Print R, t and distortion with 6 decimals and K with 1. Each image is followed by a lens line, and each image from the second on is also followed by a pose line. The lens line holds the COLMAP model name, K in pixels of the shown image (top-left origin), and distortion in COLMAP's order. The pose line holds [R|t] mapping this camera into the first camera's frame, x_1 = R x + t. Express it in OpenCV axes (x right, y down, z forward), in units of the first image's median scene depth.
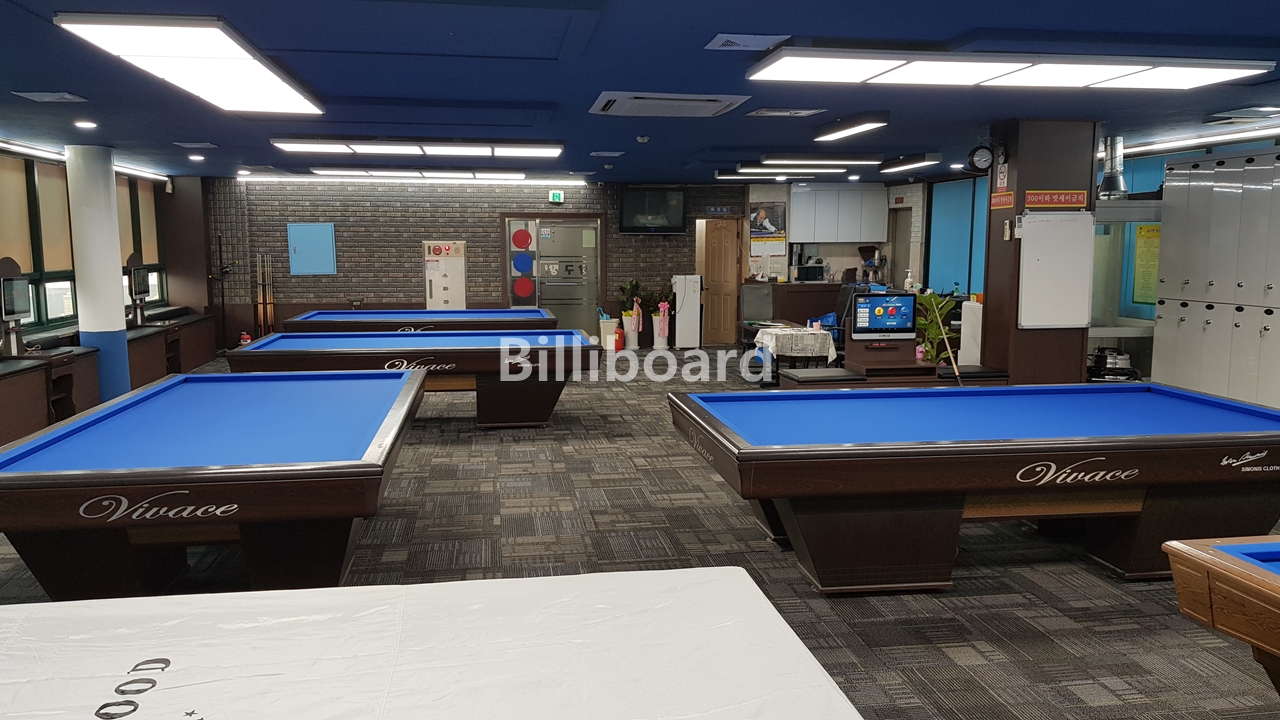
lens RADIAL K [[990.9, 0, 640.1], [0, 990.9, 372.1], [0, 0, 1]] dist [0.069591, -0.113636]
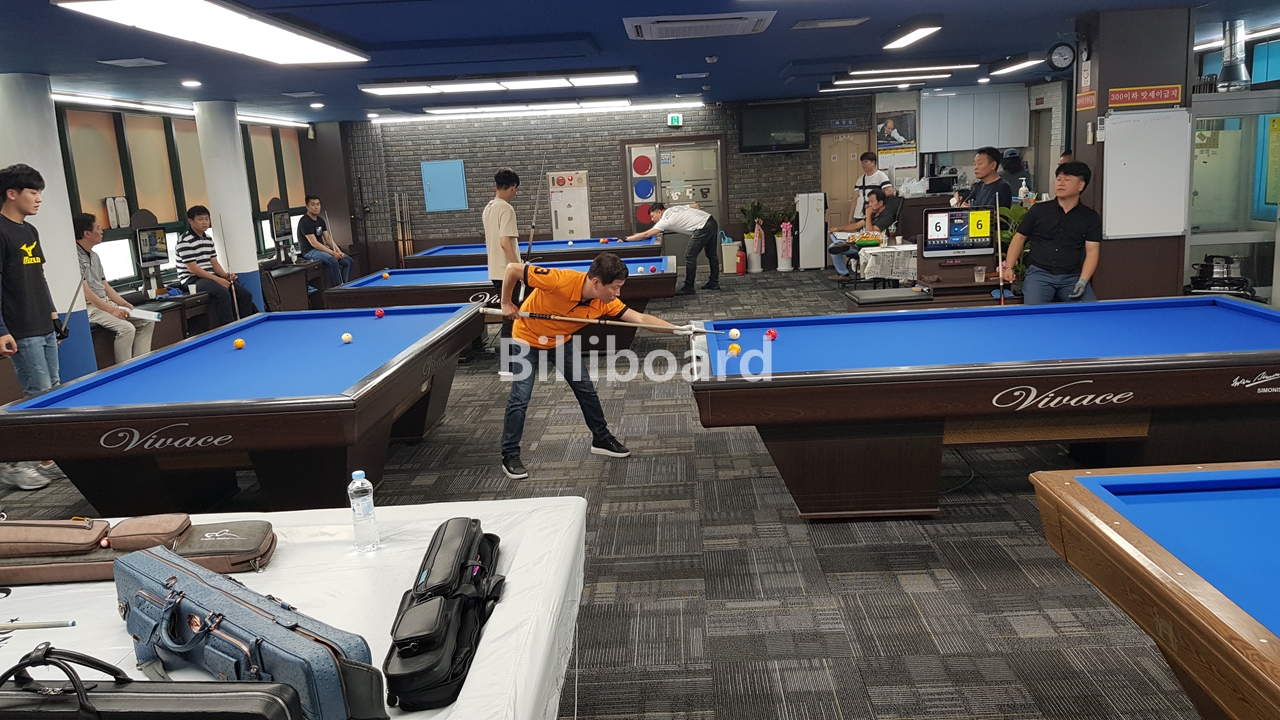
lens RADIAL K [[990.9, 0, 646.7], [0, 990.9, 364.0], [0, 0, 1]] dist [0.069591, -0.113636]
pose [[0.984510, -0.017340, -0.174467, 0.121541], [0.029599, 0.997252, 0.067912, -0.003617], [0.172810, -0.072024, 0.982318, 0.000748]]
